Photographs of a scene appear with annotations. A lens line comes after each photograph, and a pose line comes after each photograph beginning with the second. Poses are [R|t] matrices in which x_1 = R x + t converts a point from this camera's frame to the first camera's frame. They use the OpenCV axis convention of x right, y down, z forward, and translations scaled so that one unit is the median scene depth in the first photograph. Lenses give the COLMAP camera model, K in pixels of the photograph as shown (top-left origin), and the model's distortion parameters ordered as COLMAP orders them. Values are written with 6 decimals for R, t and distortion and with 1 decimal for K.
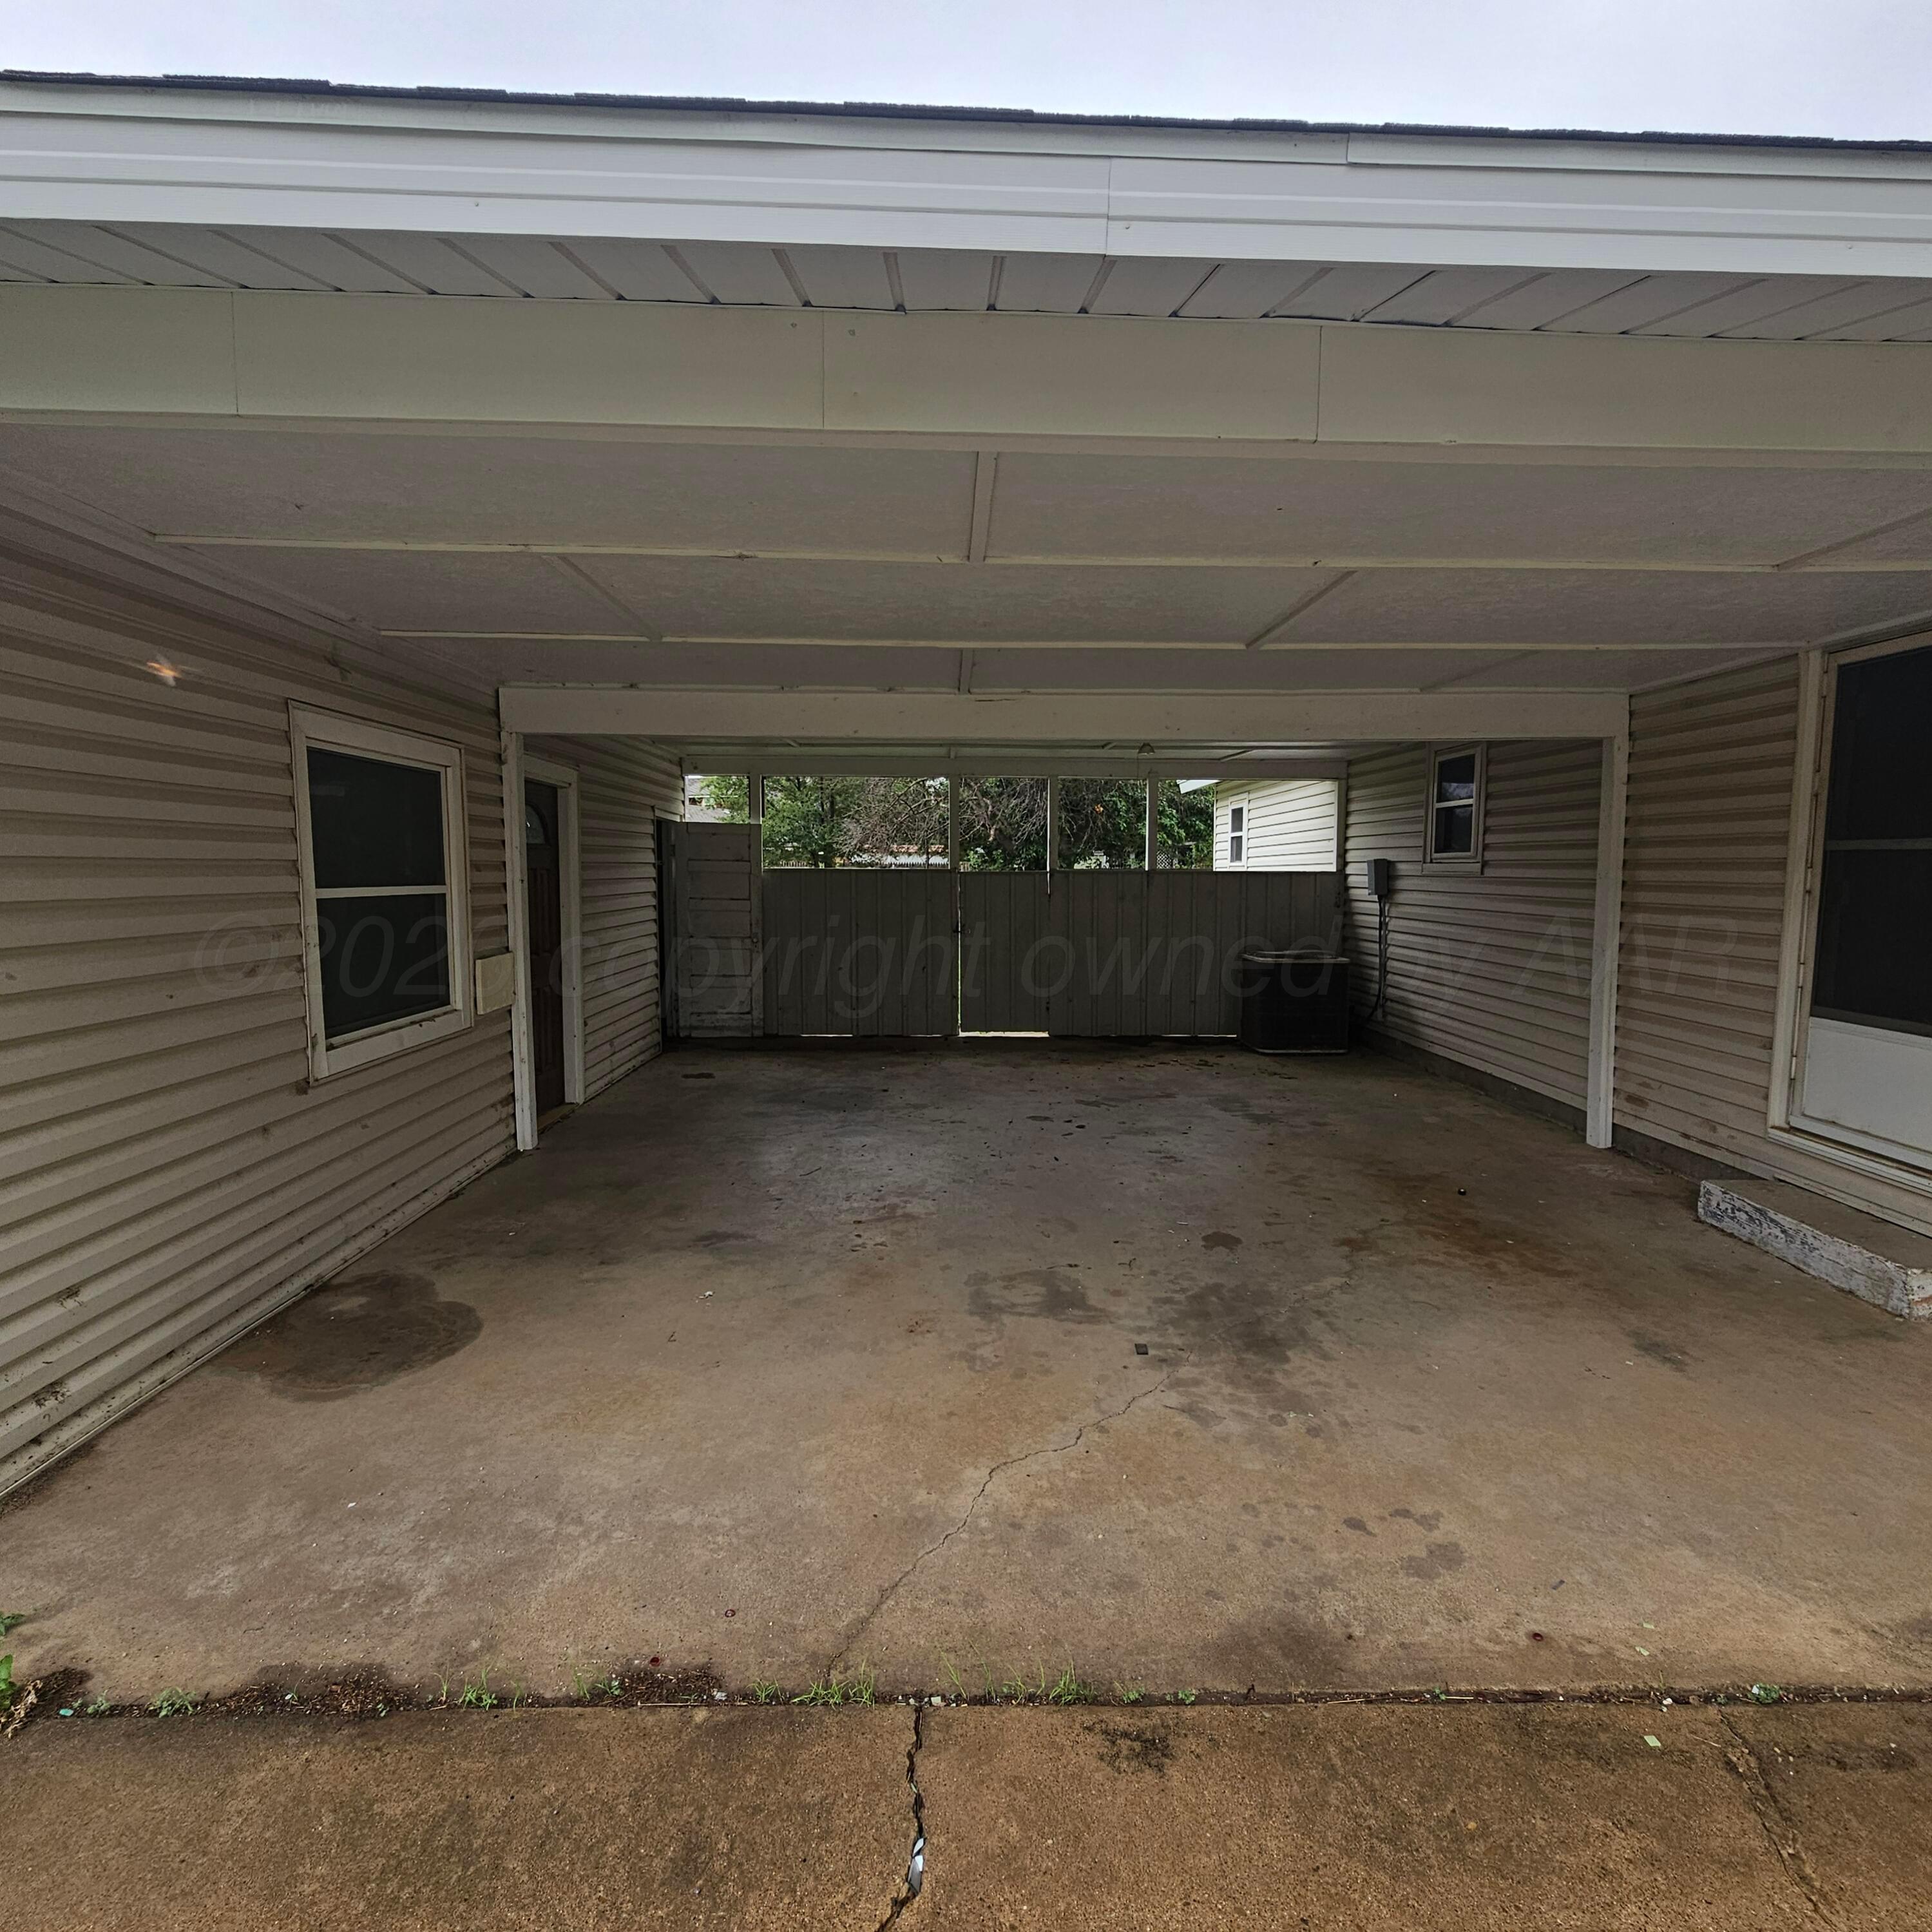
lens RADIAL K [[1053.0, 0, 972.6], [0, 1053.0, 963.4], [0, 0, 1]] dist [-0.005622, 0.000510]
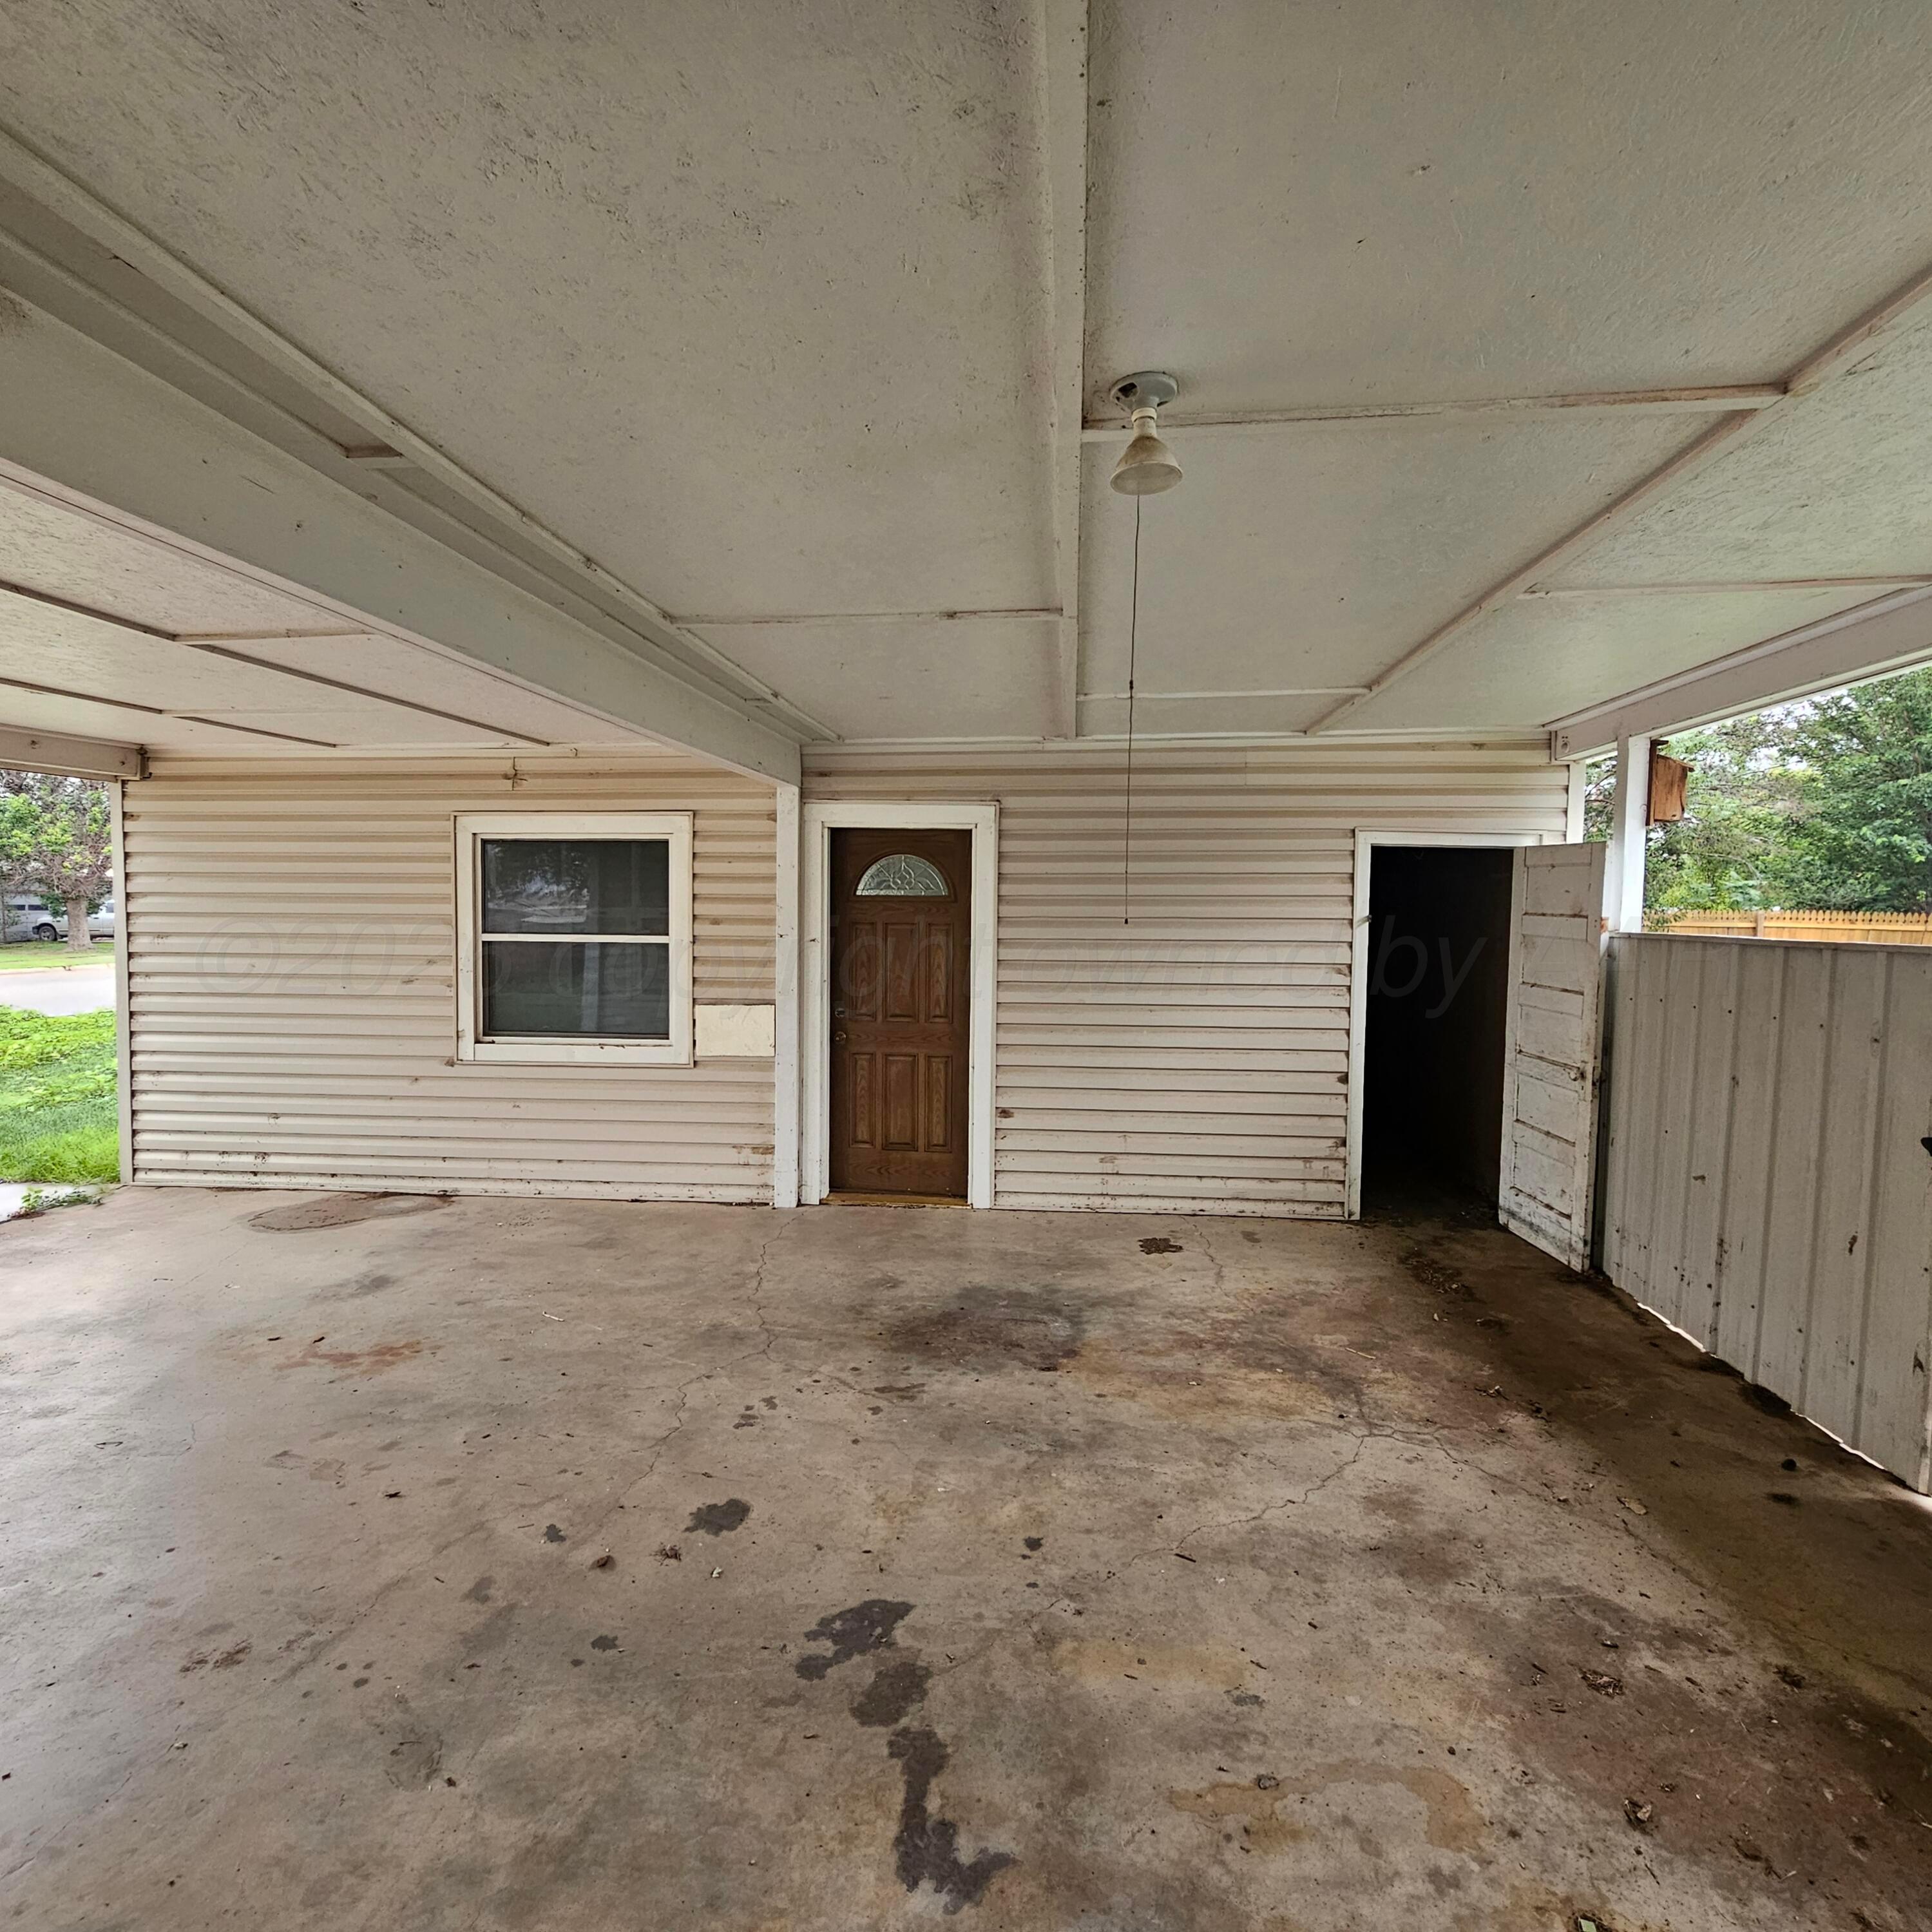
lens RADIAL K [[1053.0, 0, 972.6], [0, 1053.0, 963.4], [0, 0, 1]] dist [-0.005622, 0.000510]
pose [[-0.112335, 0.054027, -0.992201, 0.795625], [-0.096907, 0.993165, 0.065051, -0.199189], [0.988934, 0.103459, -0.106332, 1.901590]]
